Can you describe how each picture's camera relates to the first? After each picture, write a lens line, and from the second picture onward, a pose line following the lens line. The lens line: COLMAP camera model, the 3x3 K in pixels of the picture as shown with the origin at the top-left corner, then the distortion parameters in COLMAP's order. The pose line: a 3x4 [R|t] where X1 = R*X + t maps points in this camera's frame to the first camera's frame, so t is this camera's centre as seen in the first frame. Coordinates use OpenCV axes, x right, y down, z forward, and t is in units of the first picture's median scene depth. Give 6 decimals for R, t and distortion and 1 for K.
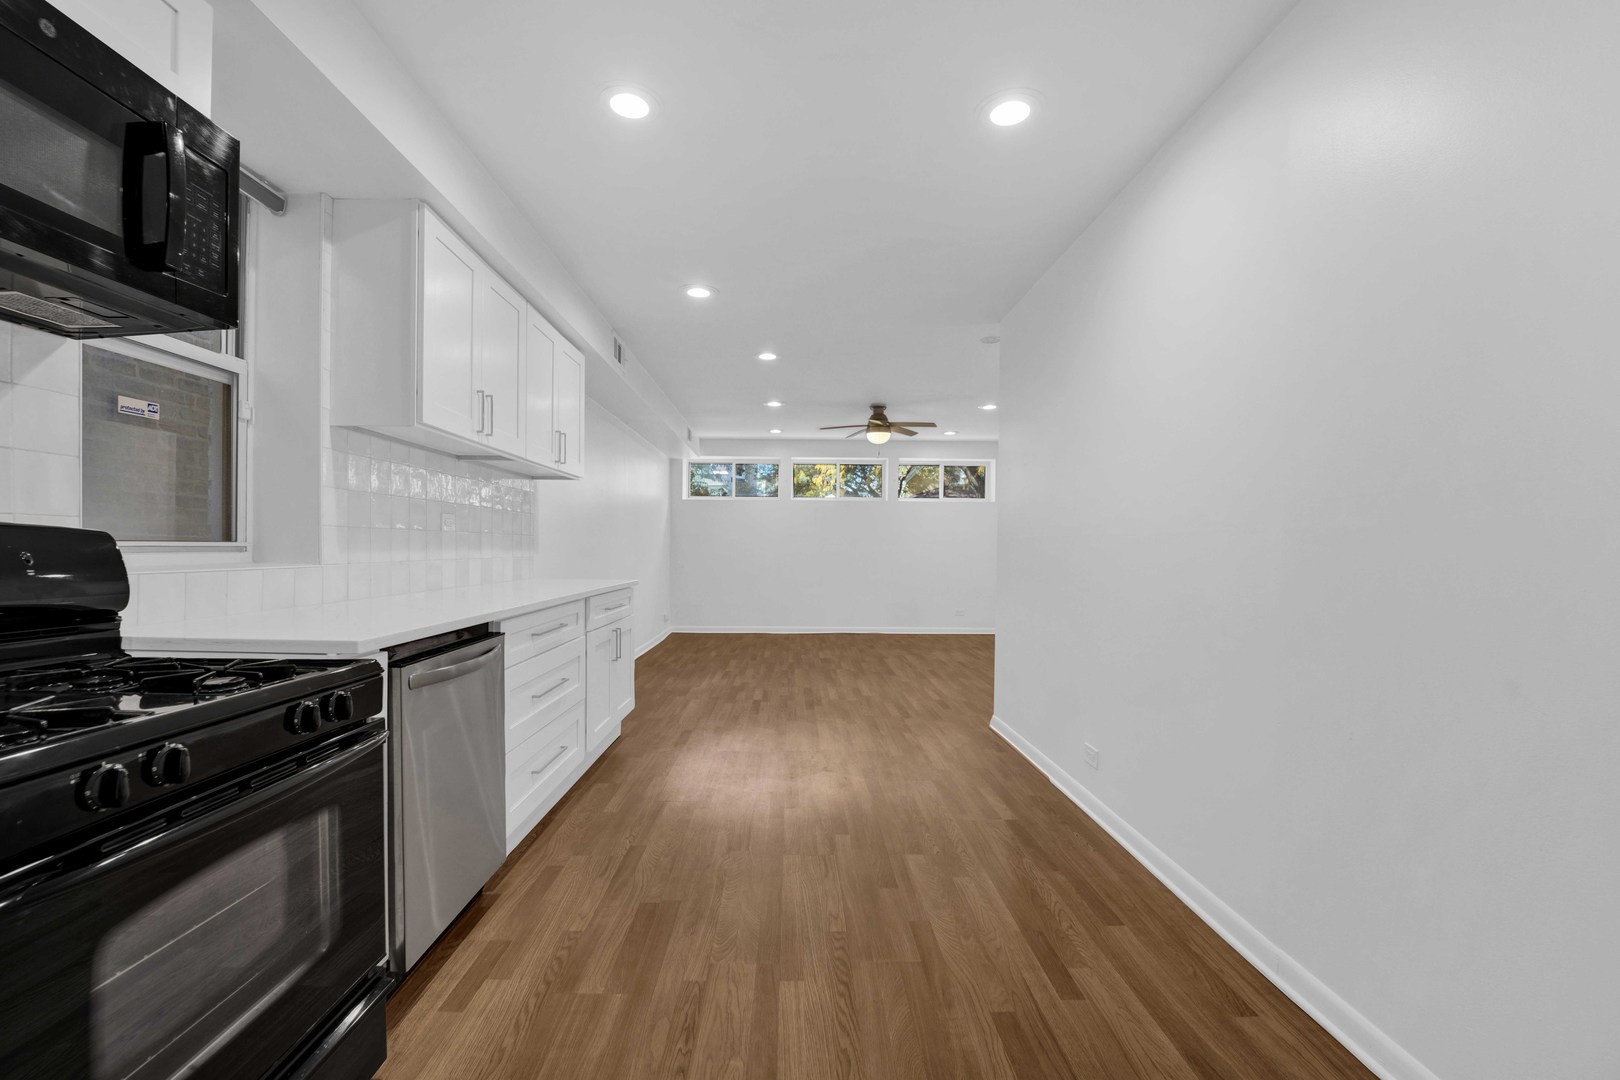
lens RADIAL K [[679.1, 0, 793.4], [0, 679.1, 563.5], [0, 0, 1]] dist [-0.017543, -0.002710]
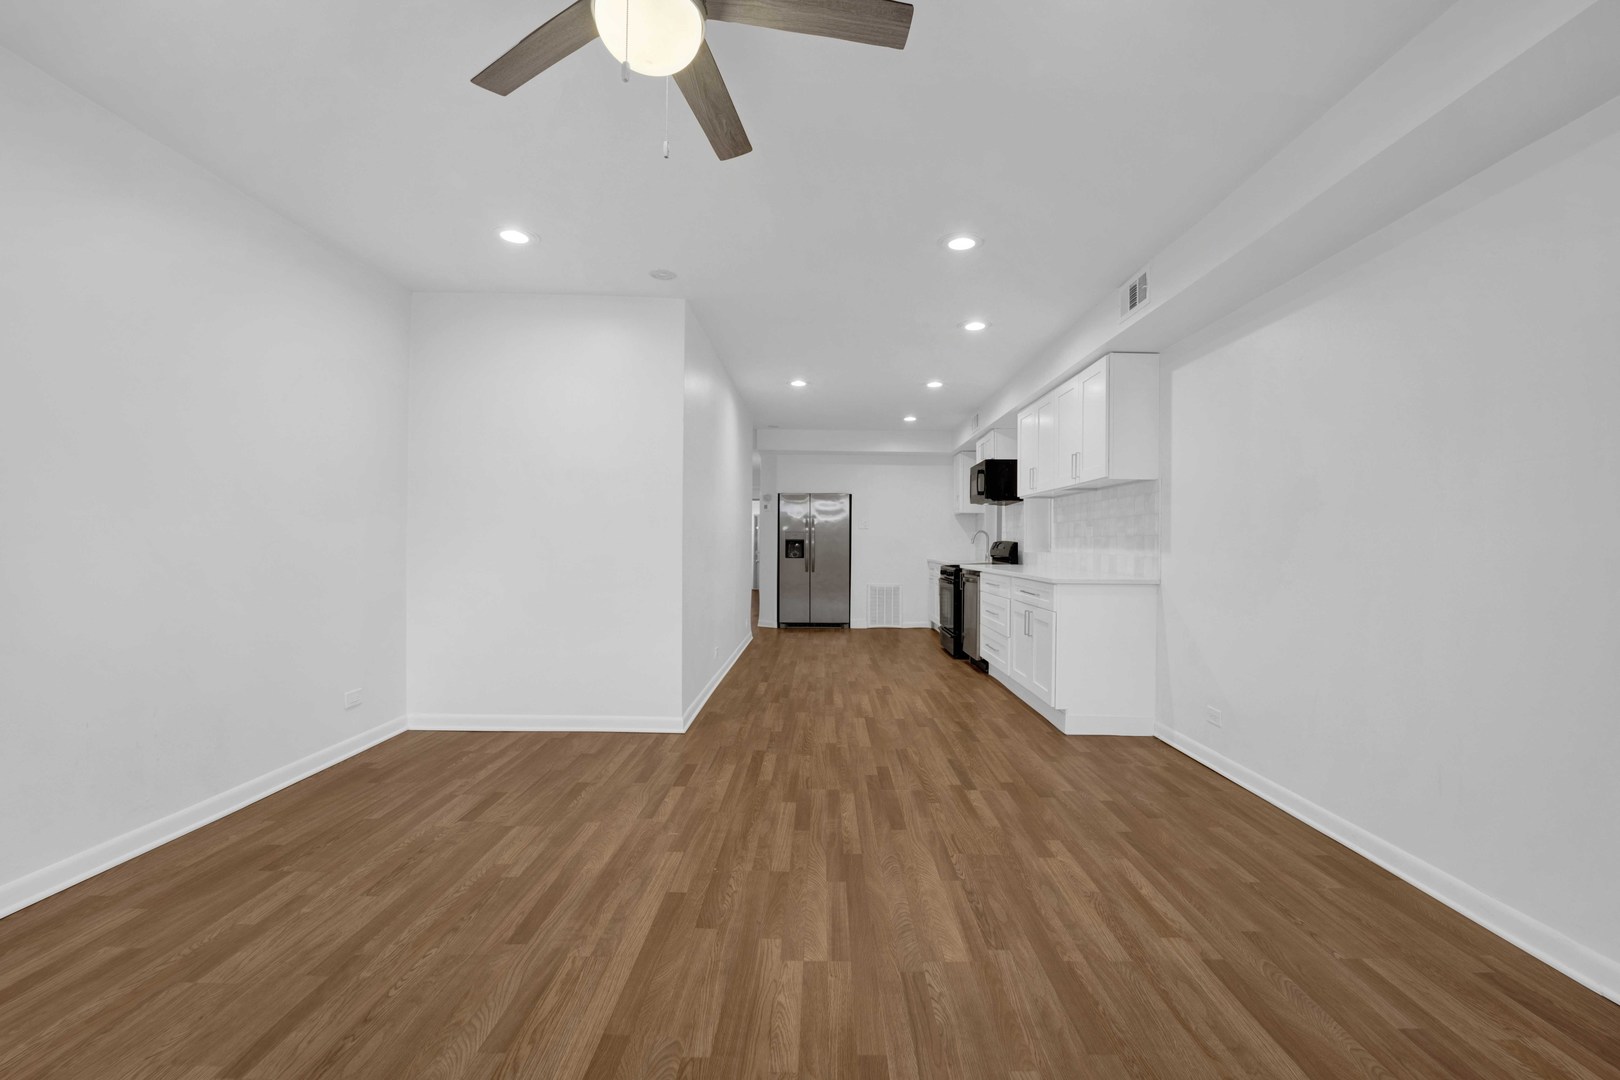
lens RADIAL K [[679.1, 0, 819.6], [0, 679.1, 553.5], [0, 0, 1]] dist [-0.017543, -0.002710]
pose [[-0.999767, -0.017917, 0.012034, 0.172920], [-0.017442, 0.999106, 0.038506, -0.073611], [-0.012713, 0.038287, -0.999186, 3.306206]]
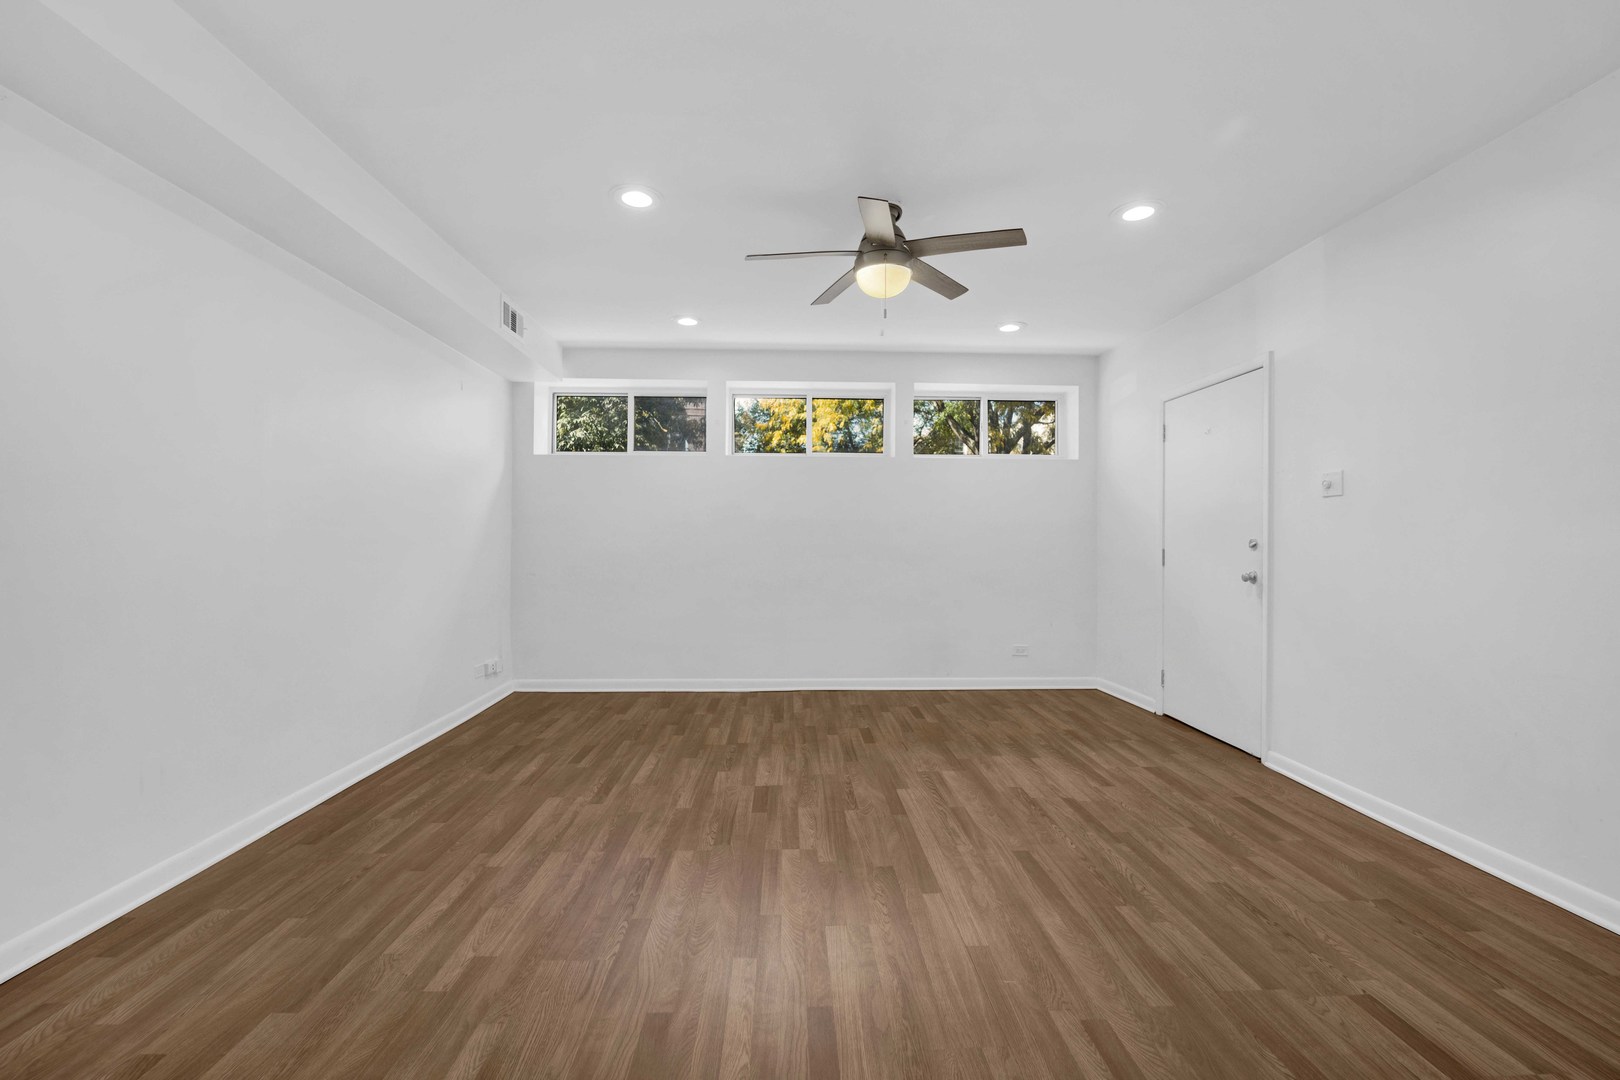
lens RADIAL K [[679.1, 0, 815.9], [0, 679.1, 534.6], [0, 0, 1]] dist [-0.017543, -0.002710]
pose [[0.999370, -0.001542, 0.035457, 0.180385], [0.002651, 0.999508, -0.031262, -0.034645], [-0.035391, 0.031336, 0.998882, 1.556515]]
